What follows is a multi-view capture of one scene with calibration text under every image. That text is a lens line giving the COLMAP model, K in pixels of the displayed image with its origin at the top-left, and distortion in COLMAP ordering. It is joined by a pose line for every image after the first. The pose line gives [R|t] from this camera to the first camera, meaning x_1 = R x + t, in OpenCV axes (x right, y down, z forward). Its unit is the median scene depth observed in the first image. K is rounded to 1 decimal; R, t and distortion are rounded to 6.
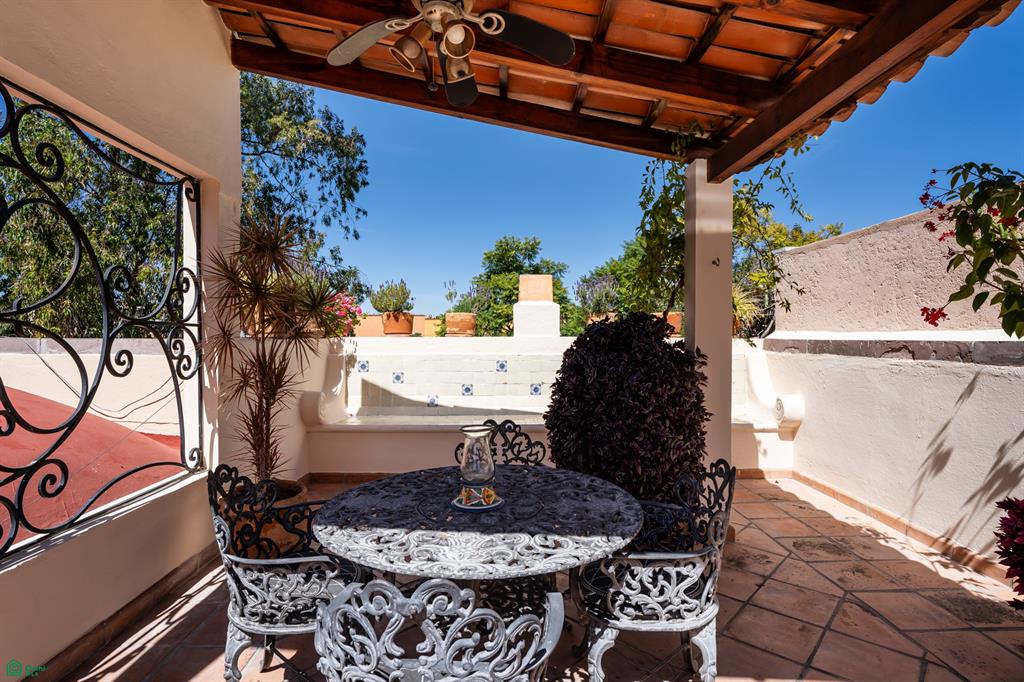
lens RADIAL K [[521.3, 0, 511.0], [0, 521.3, 340.2], [0, 0, 1]] dist [-0.009266, 0.003377]
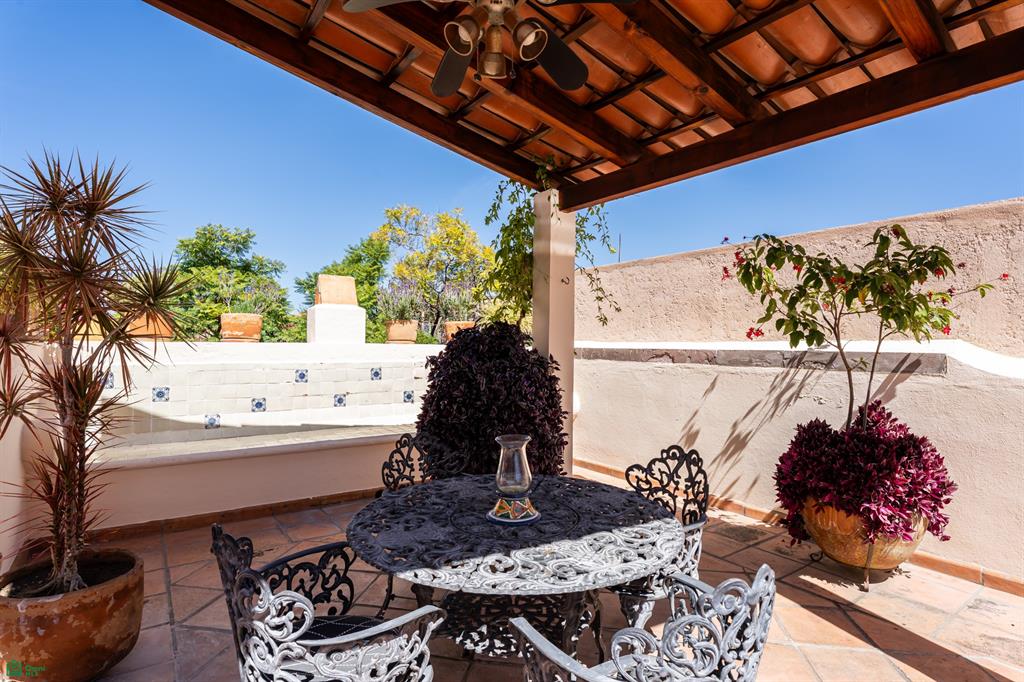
lens RADIAL K [[521.3, 0, 512.8], [0, 521.3, 340.4], [0, 0, 1]] dist [-0.009266, 0.003377]
pose [[0.824773, 0.013267, 0.565308, -0.356175], [-0.006270, 0.999878, -0.014318, -0.000251], [-0.565429, 0.008264, 0.824756, 0.112635]]
